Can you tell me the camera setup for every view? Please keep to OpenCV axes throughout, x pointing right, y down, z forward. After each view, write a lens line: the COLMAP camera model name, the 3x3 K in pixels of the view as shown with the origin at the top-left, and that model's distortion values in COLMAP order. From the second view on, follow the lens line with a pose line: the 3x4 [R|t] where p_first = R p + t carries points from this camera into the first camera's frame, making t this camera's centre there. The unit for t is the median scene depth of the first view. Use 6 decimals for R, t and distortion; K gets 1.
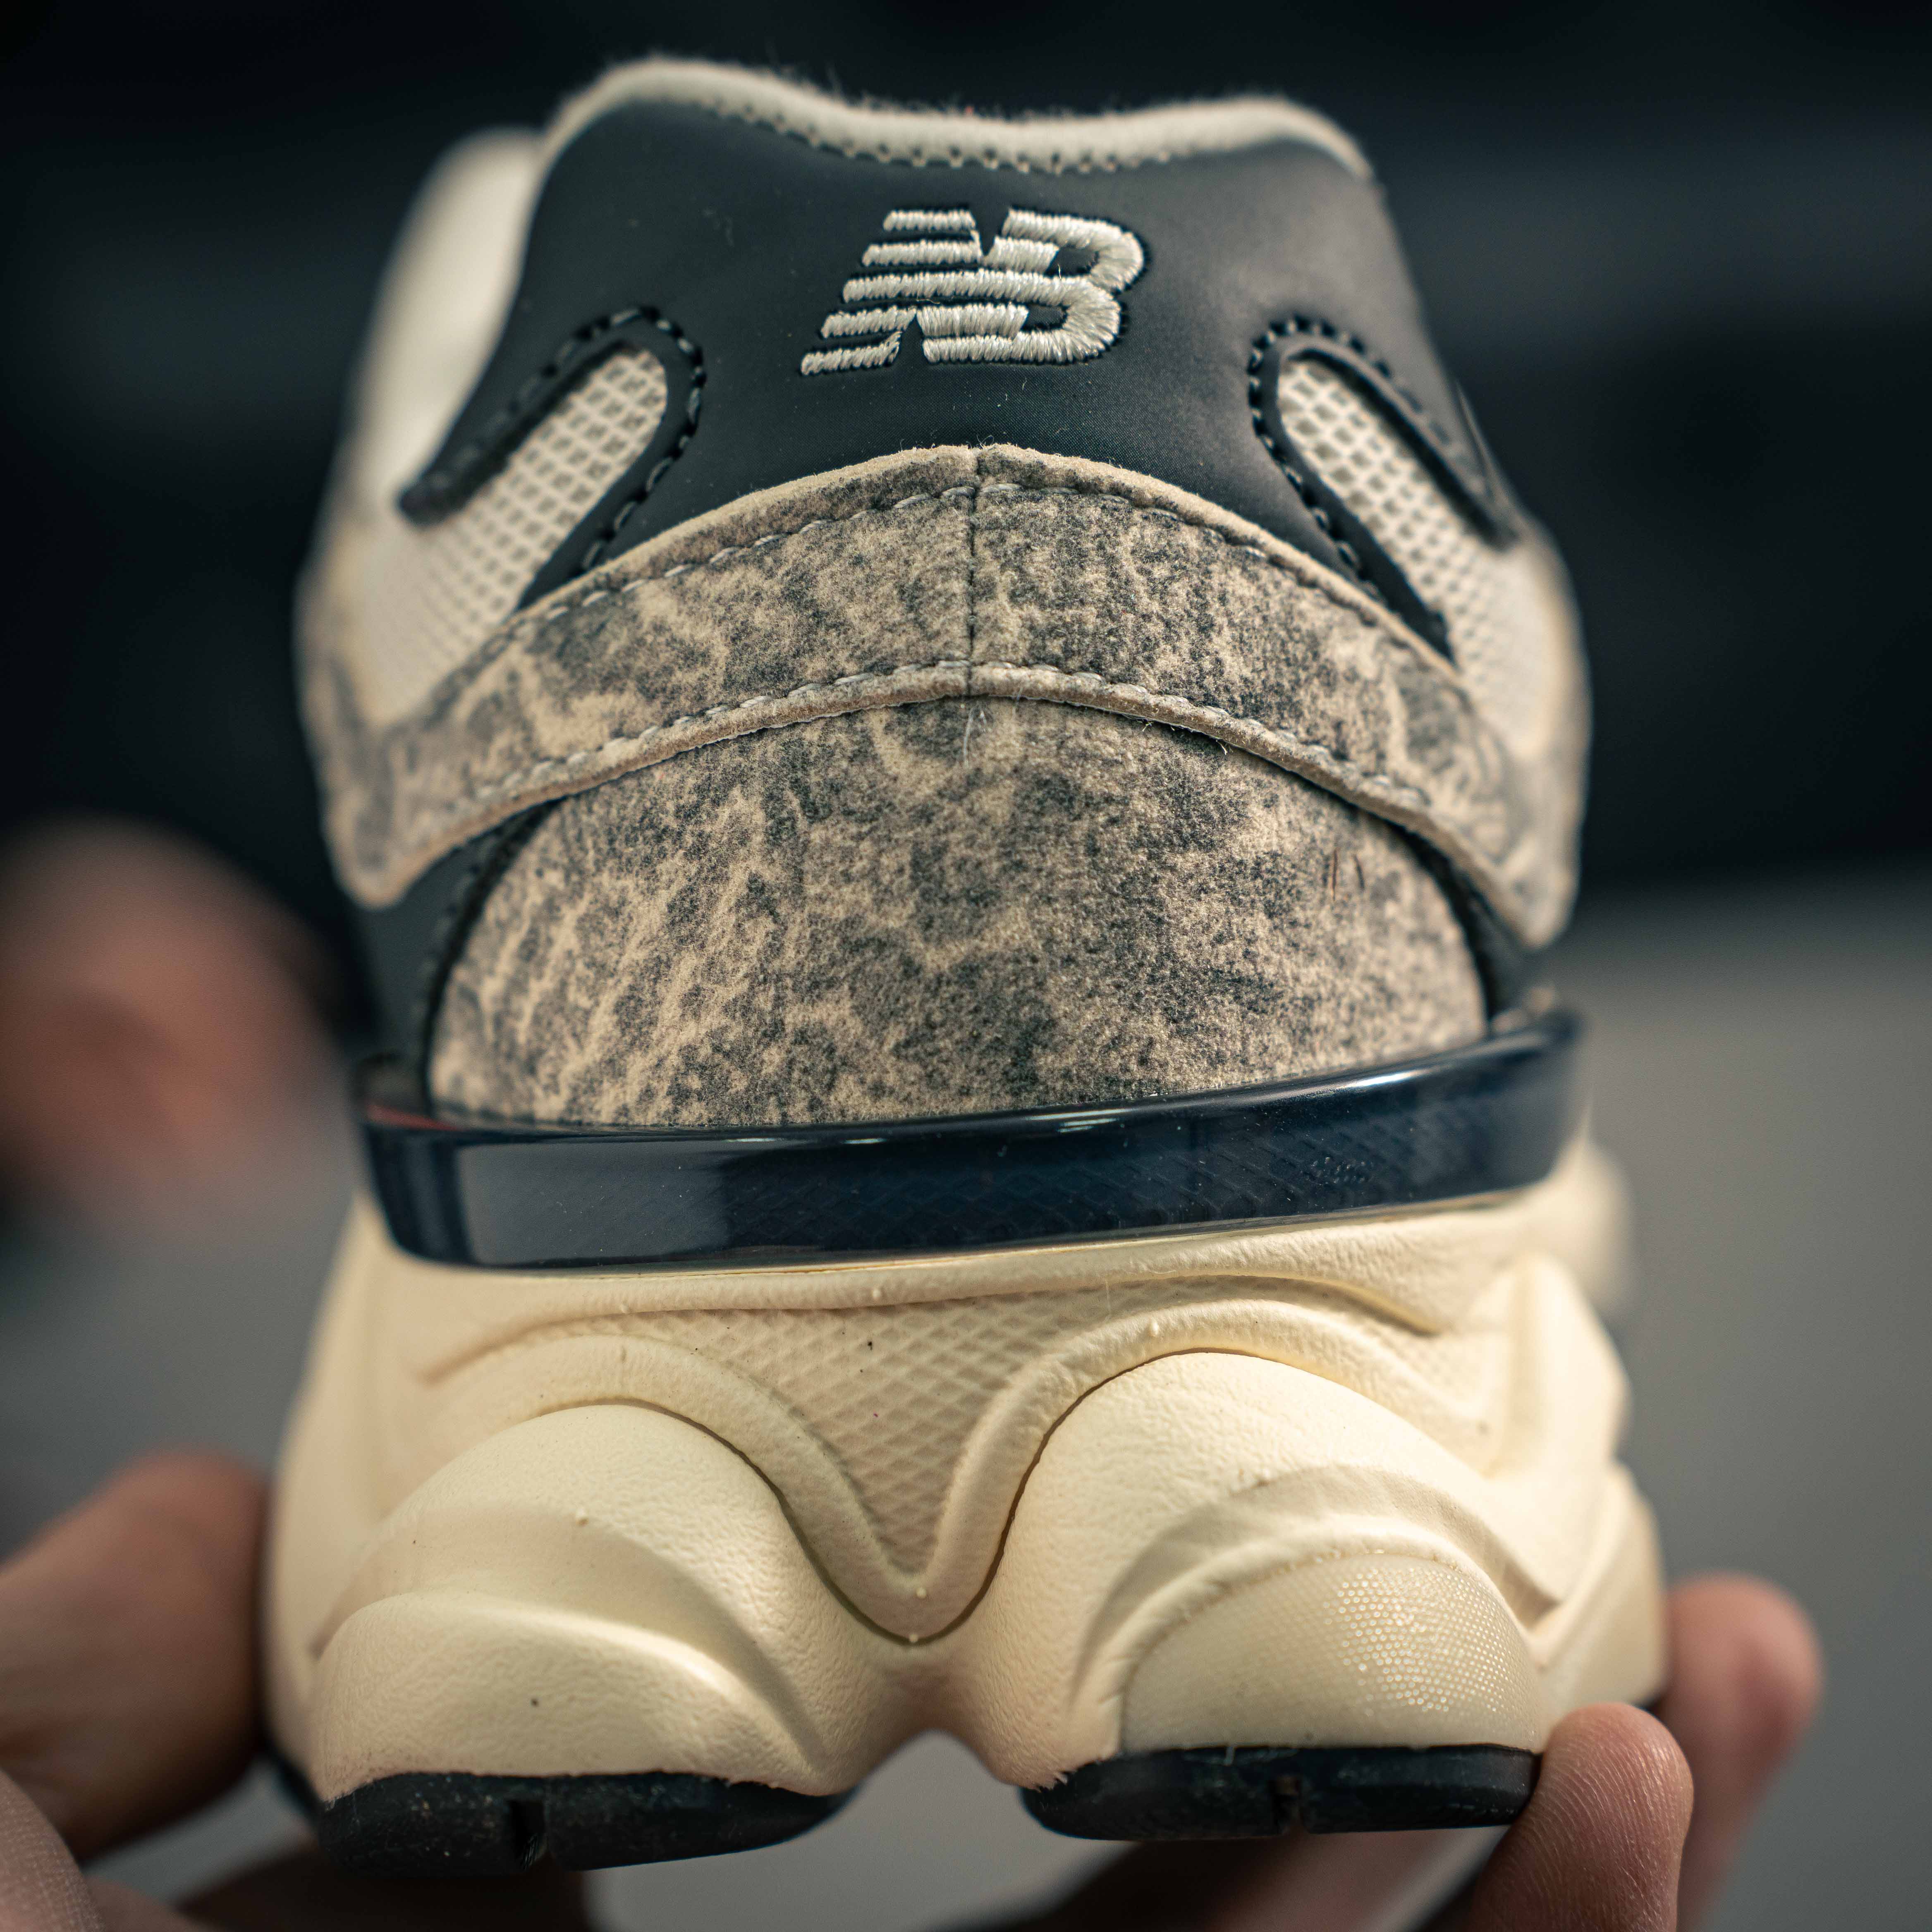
lens RADIAL K [[4353.4, 0, 968.0], [0, 4353.4, 973.1], [0, 0, 1]] dist [0.109981, 0.000000]
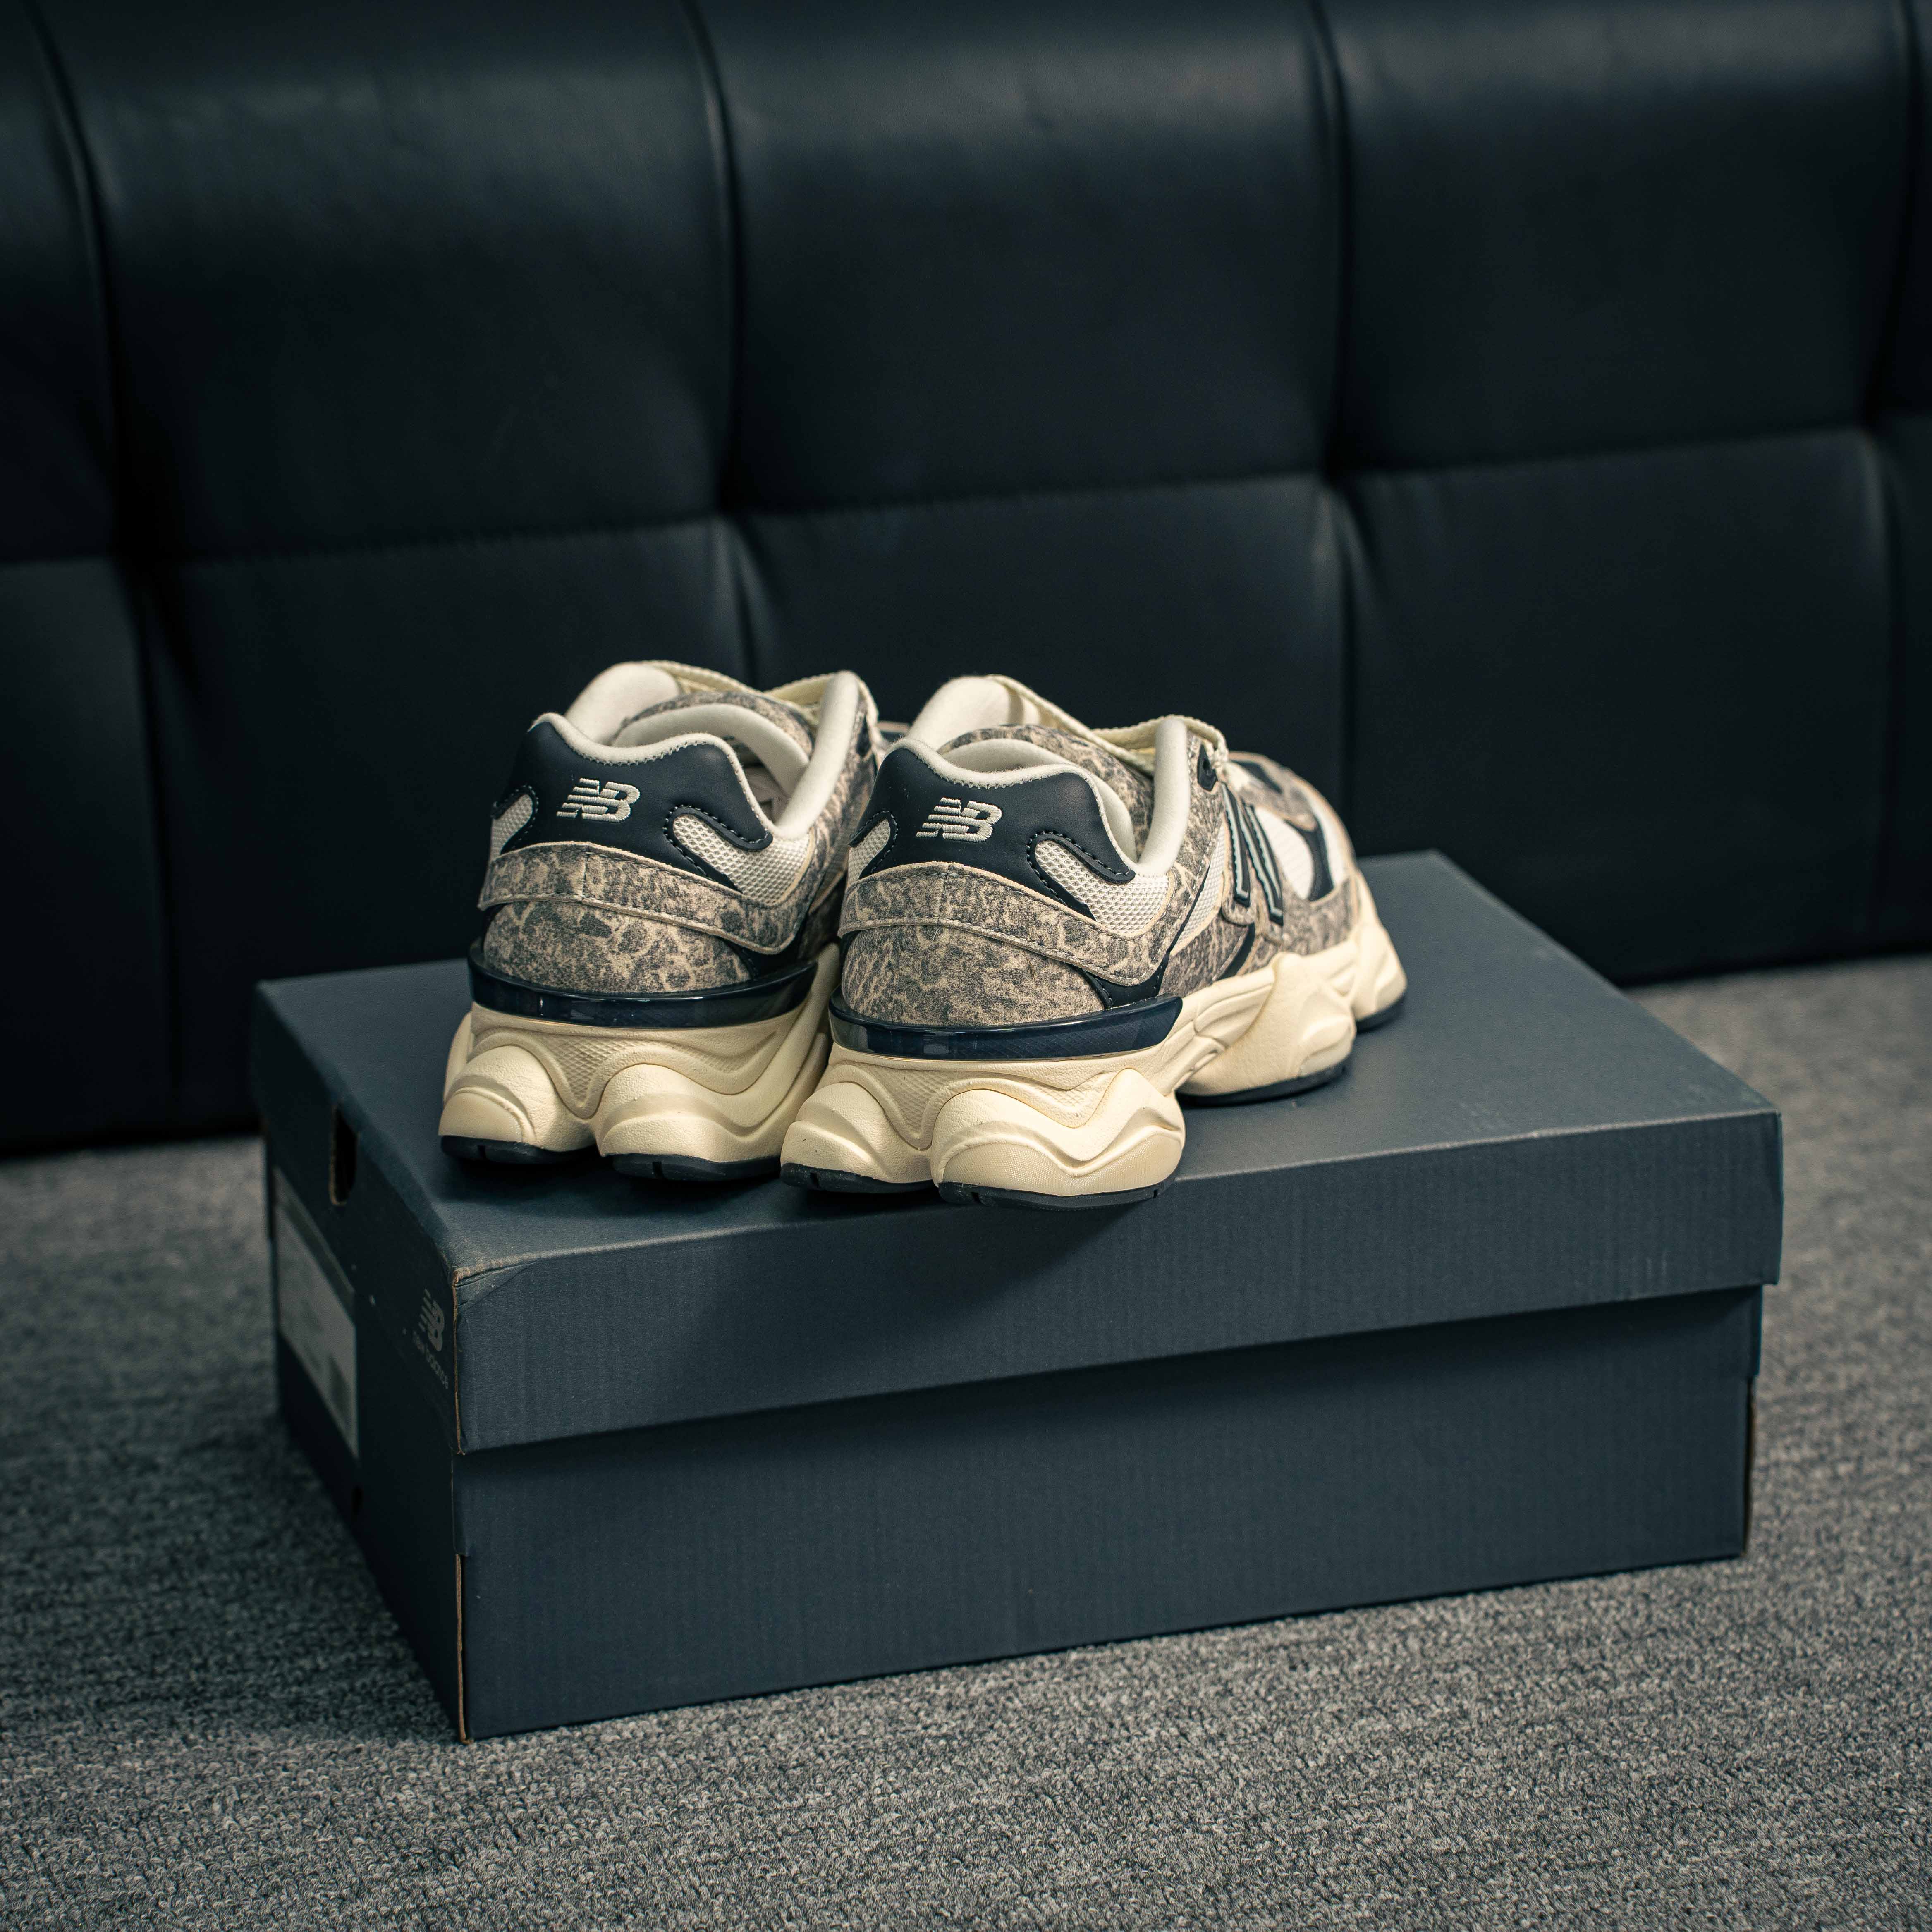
lens RADIAL K [[5825.0, 0, 965.1], [0, 5825.0, 947.0], [0, 0, 1]] dist [0.600234, 0.000000]
pose [[0.919659, 0.124618, -0.372422, 2.031731], [-0.069540, 0.985007, 0.157877, -0.895127], [0.386512, -0.119295, 0.914536, -3.935878]]
